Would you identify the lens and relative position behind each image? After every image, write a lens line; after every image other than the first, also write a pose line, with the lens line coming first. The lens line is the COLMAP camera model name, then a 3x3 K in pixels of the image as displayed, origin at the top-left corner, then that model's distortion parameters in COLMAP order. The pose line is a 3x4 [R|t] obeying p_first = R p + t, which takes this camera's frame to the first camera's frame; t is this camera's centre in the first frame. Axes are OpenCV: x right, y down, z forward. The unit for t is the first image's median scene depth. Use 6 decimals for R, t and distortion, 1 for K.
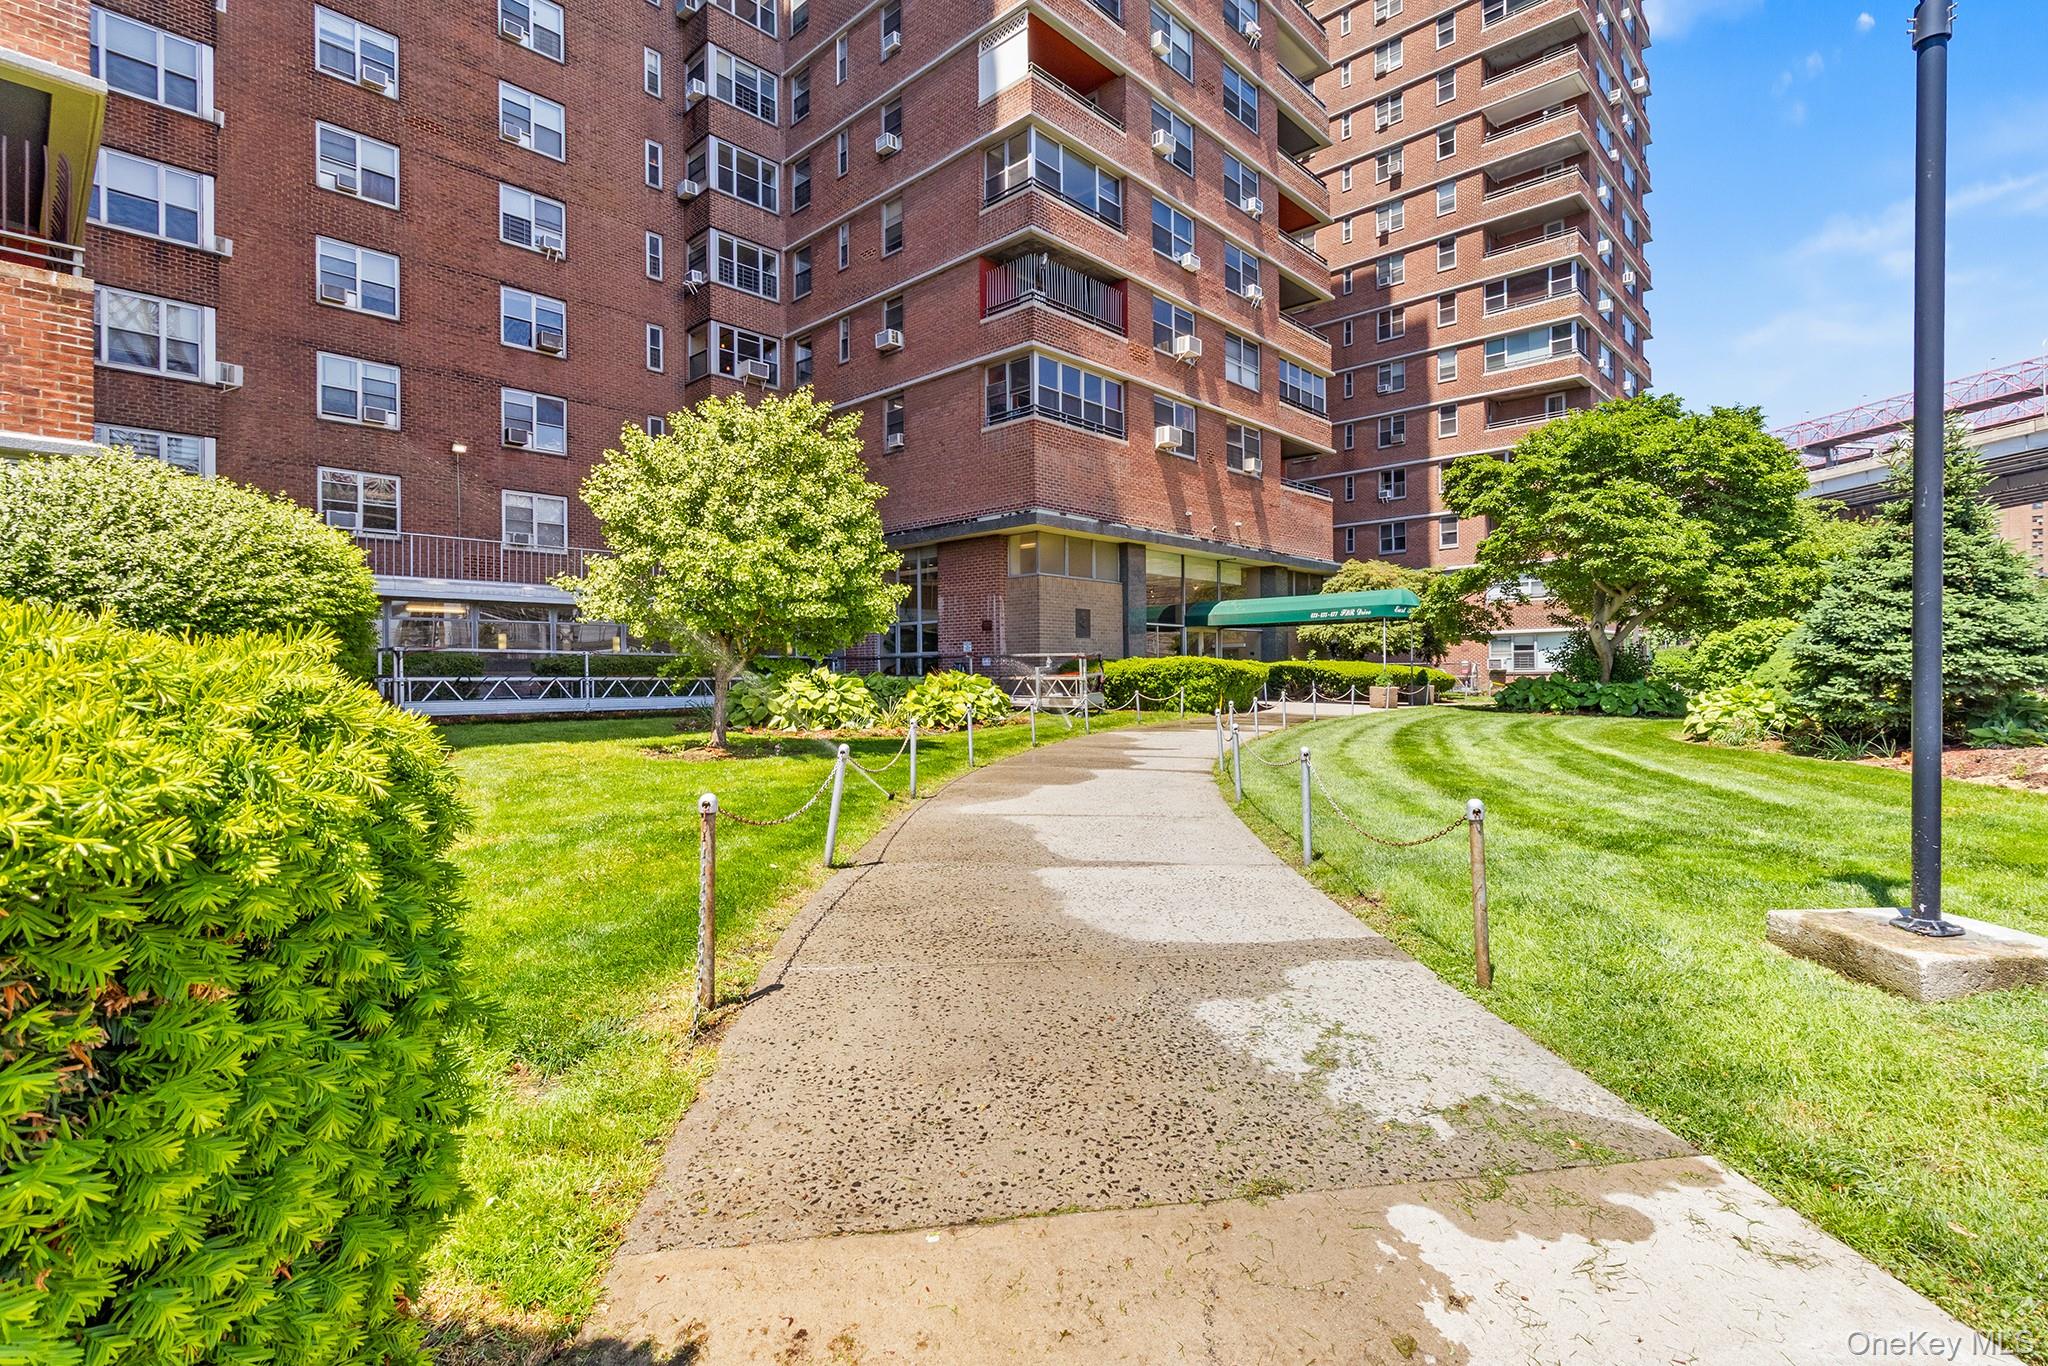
lens RADIAL K [[952.9, 0, 1057.3], [0, 952.9, 677.6], [0, 0, 1]] dist [-0.000294, 0.006204]
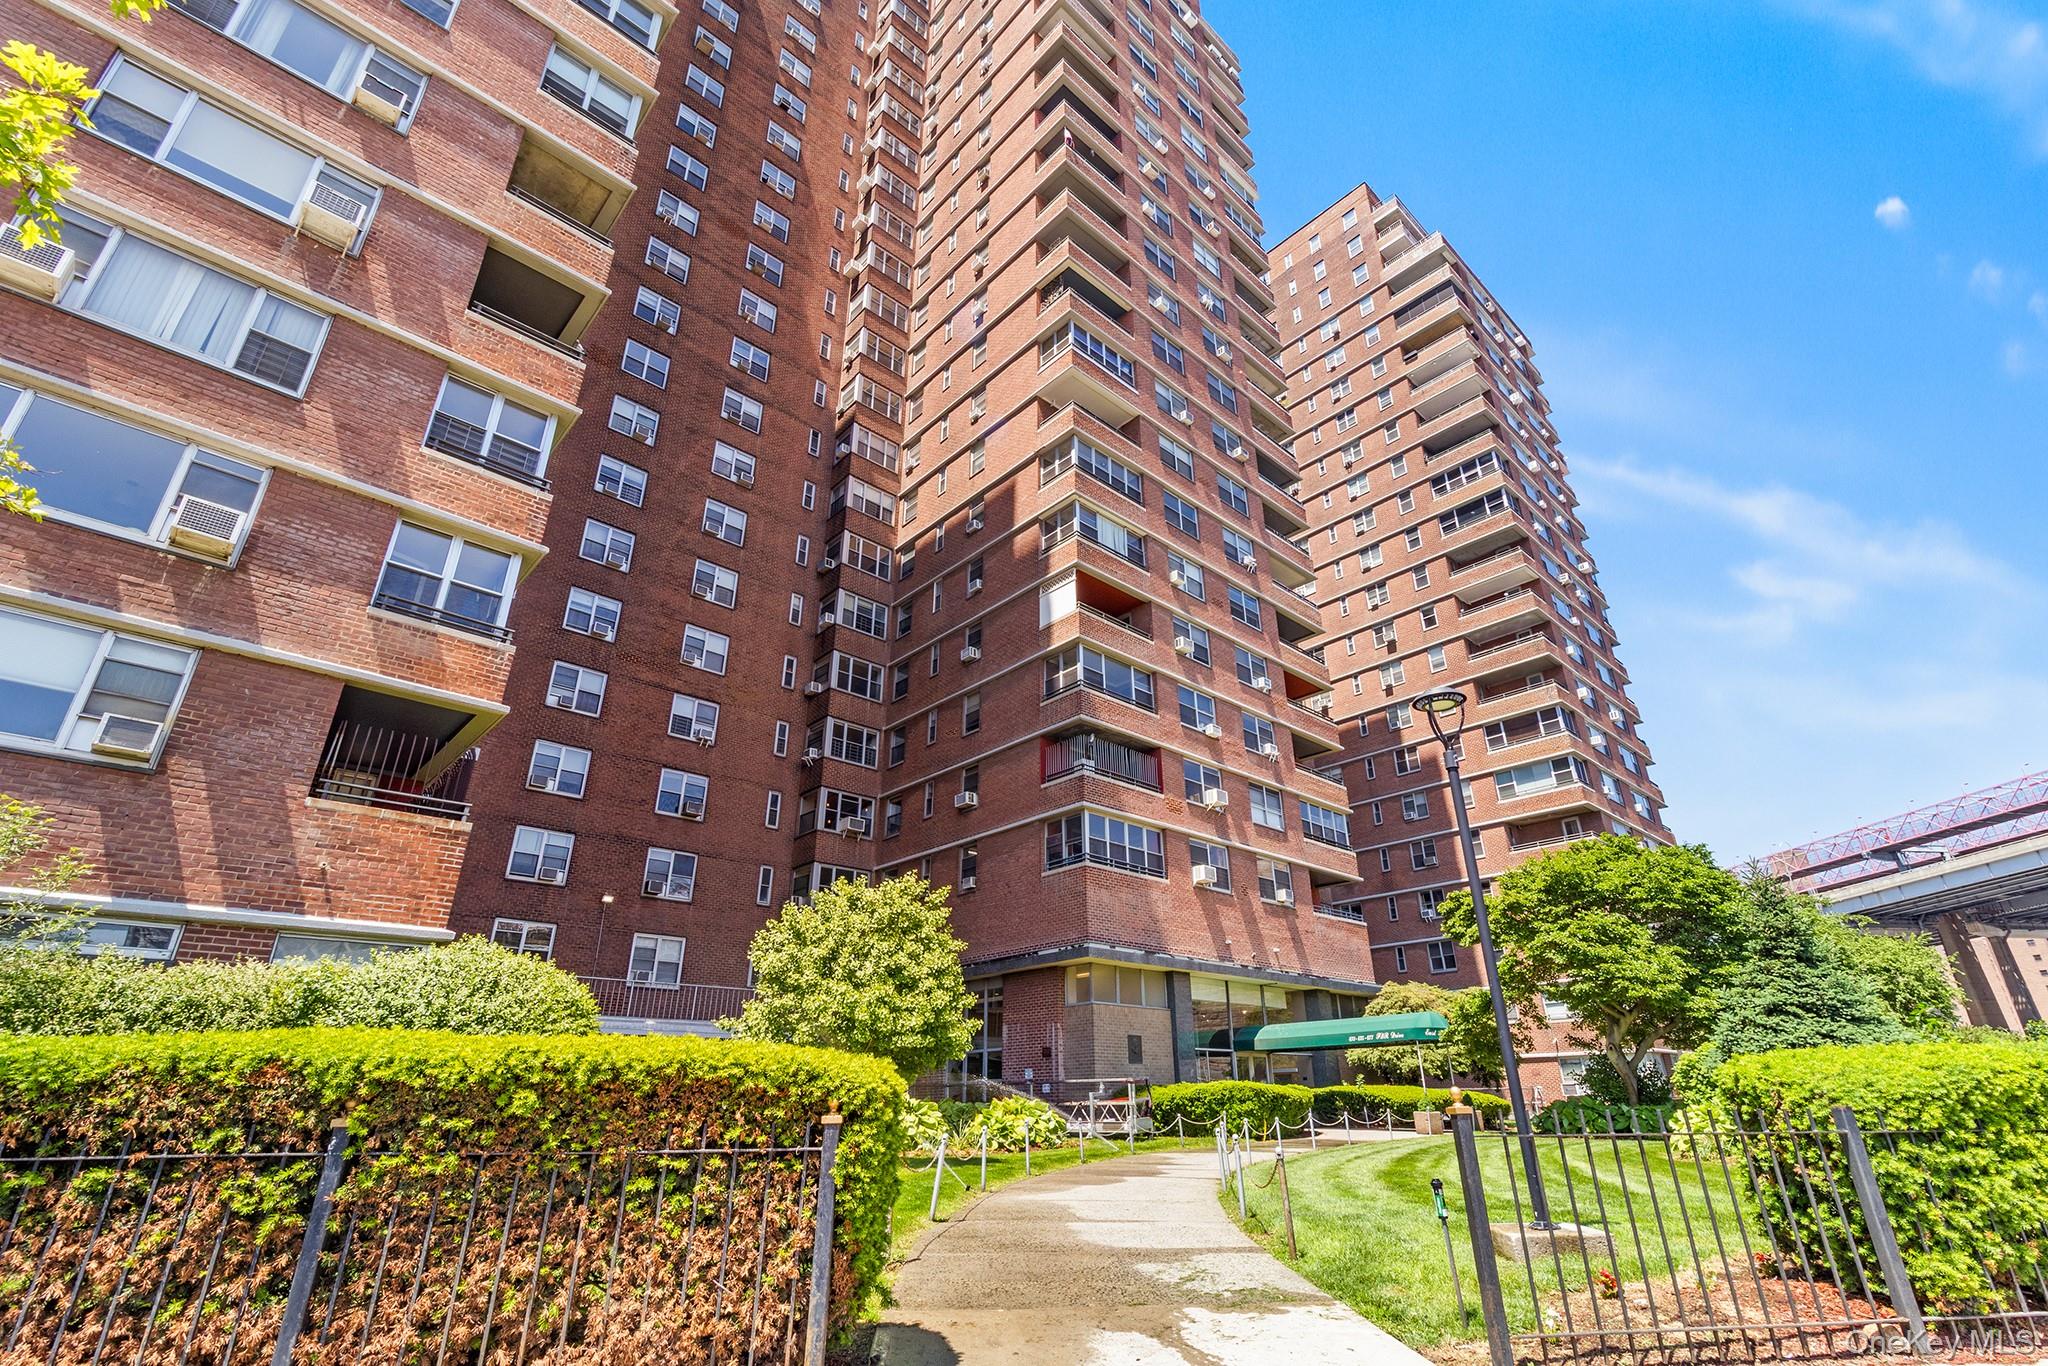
lens RADIAL K [[952.9, 0, 1057.3], [0, 952.9, 677.6], [0, 0, 1]] dist [-0.000294, 0.006204]
pose [[0.997530, -0.035289, -0.060729, 0.017982], [0.006860, 0.909434, -0.415793, 0.008145], [0.069902, 0.414349, 0.907430, -0.153333]]
